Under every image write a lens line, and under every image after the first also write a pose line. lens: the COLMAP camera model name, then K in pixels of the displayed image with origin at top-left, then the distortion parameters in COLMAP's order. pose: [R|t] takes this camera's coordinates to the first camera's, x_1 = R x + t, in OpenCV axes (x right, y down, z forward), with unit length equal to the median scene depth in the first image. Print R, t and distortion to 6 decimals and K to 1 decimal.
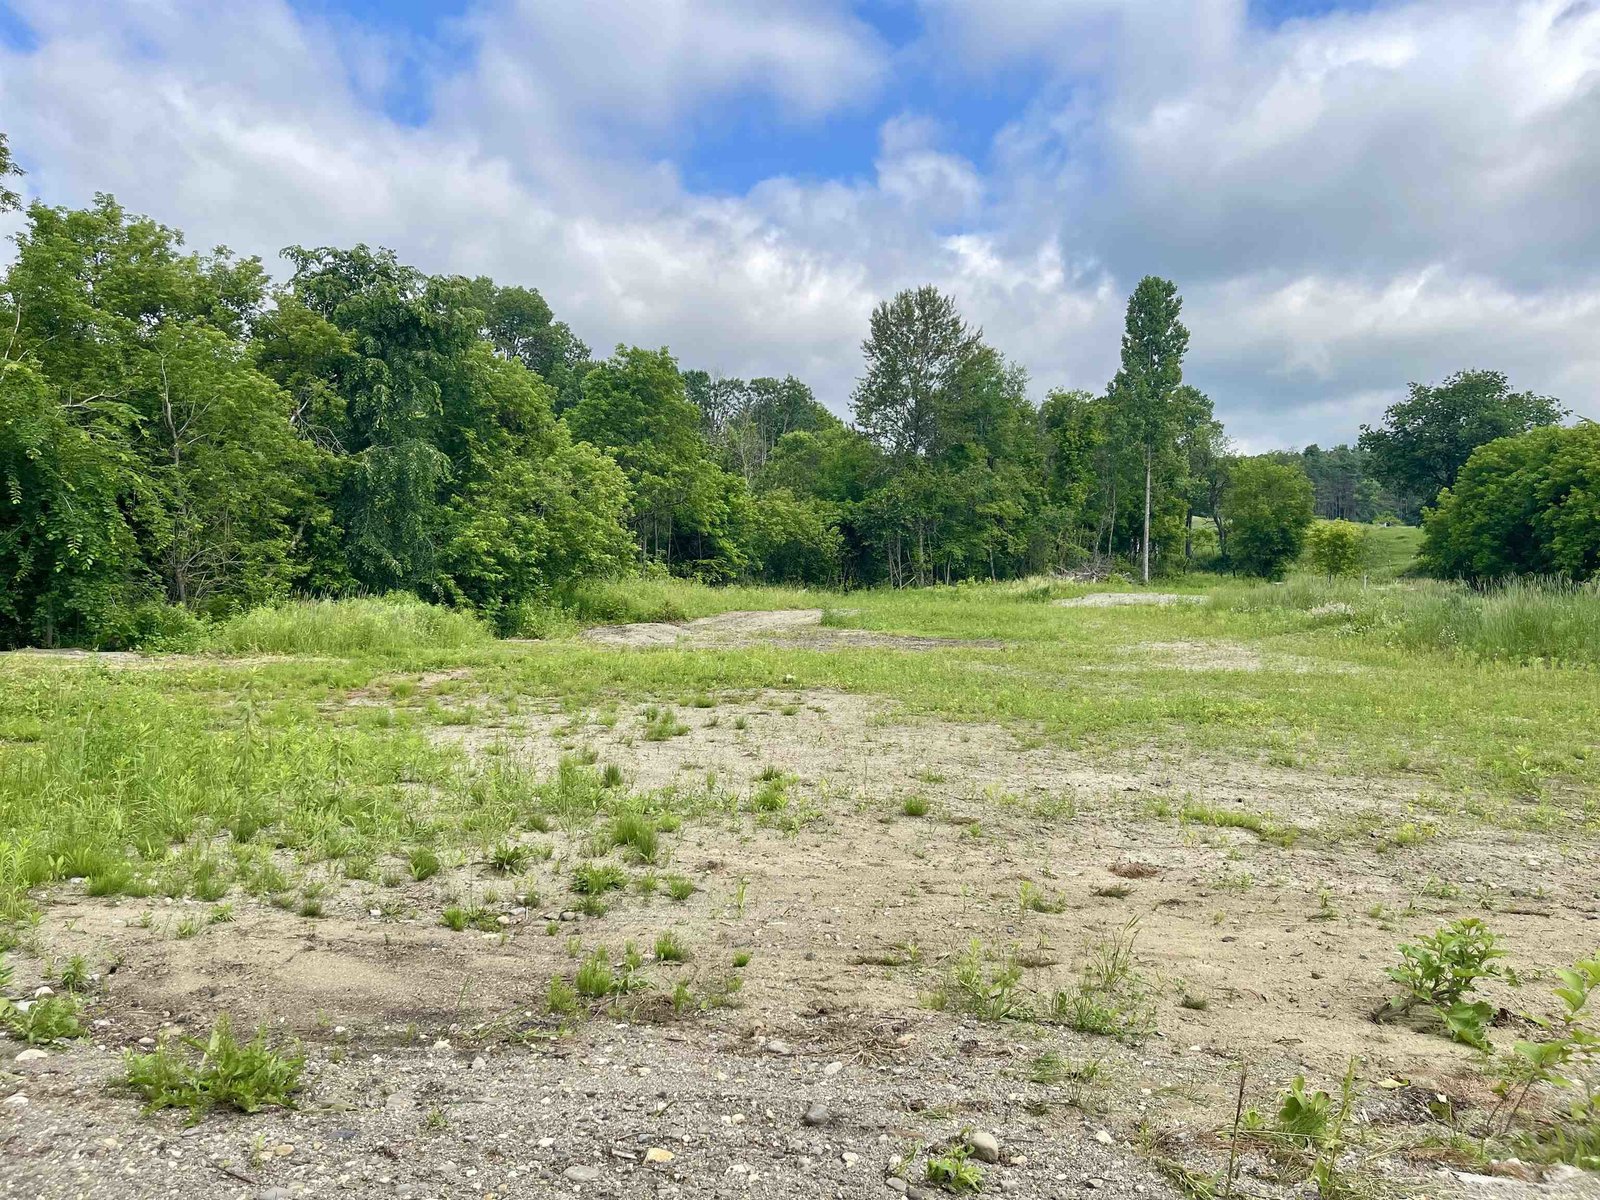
lens RADIAL K [[1142.8, 0, 801.4], [0, 1142.8, 596.4], [0, 0, 1]] dist [-0.009177, -0.045943]
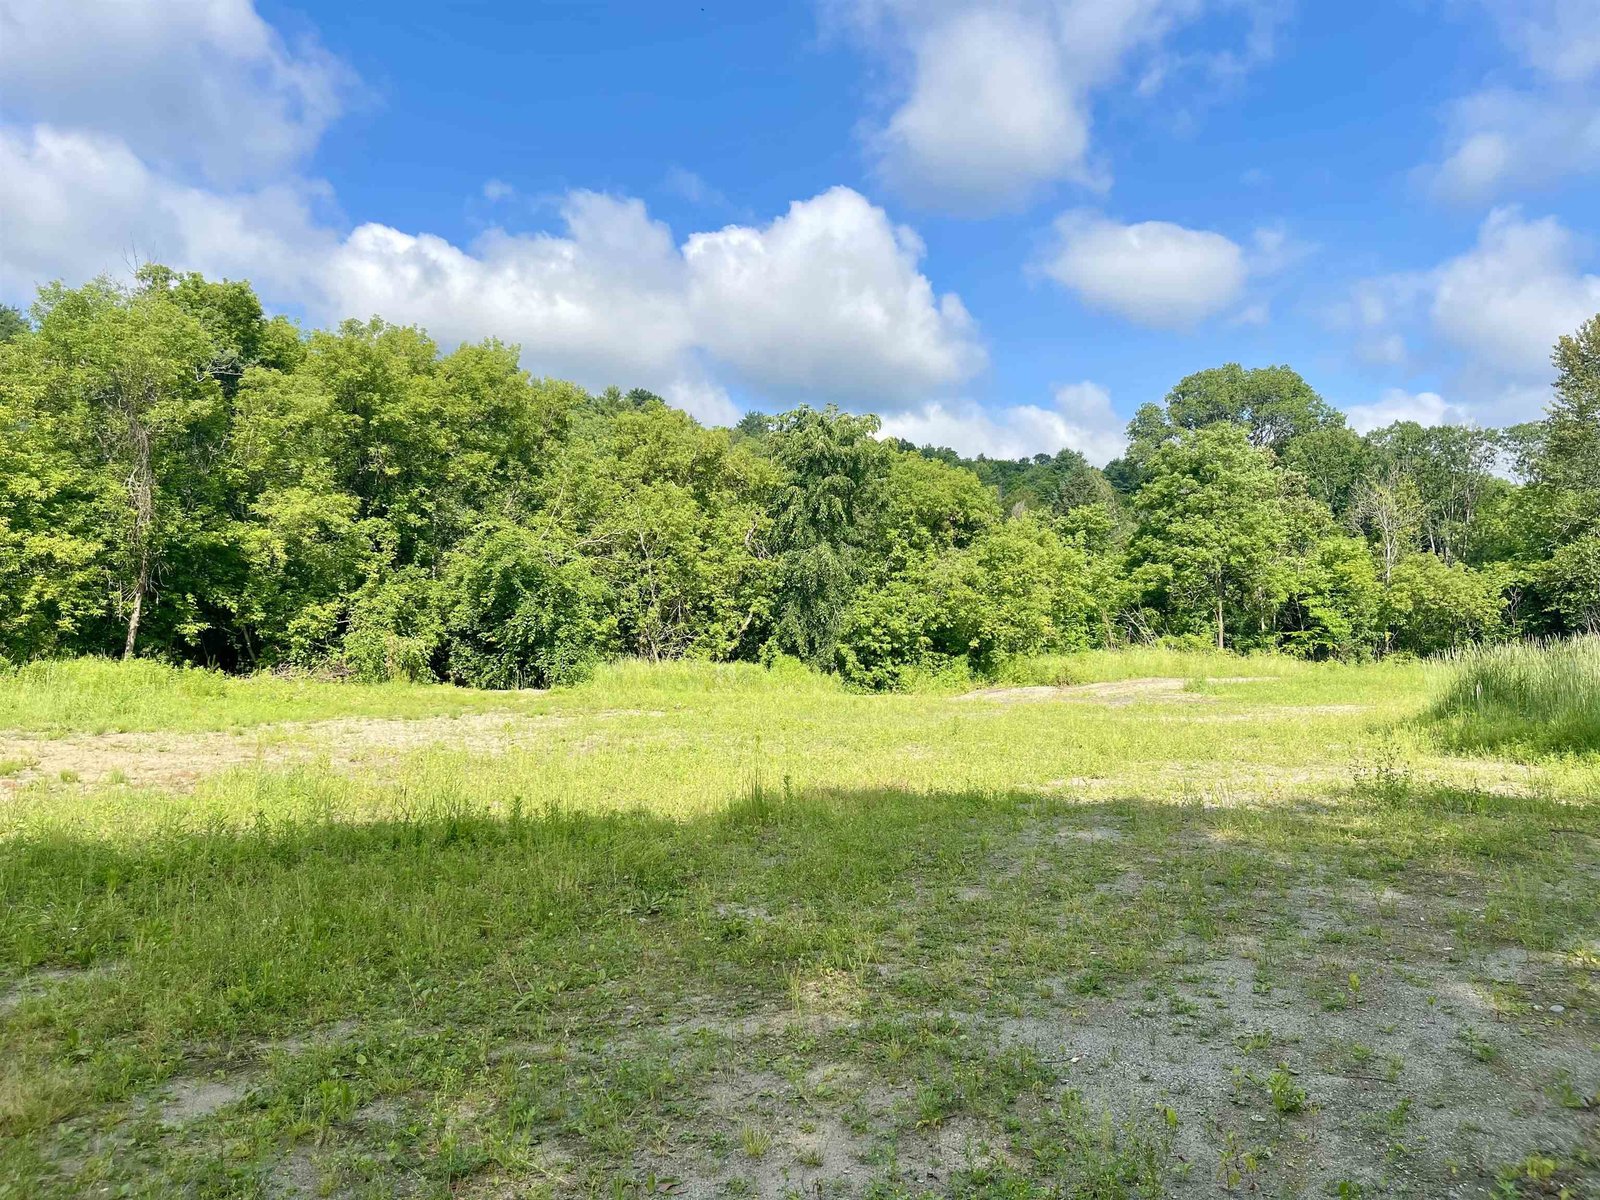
lens RADIAL K [[1142.8, 0, 802.6], [0, 1142.8, 603.1], [0, 0, 1]] dist [-0.009177, -0.045943]
pose [[0.584279, -0.013552, -0.811440, 0.439402], [-0.026140, 0.999028, -0.035506, -0.010305], [0.811132, 0.041956, 0.583356, 0.110937]]
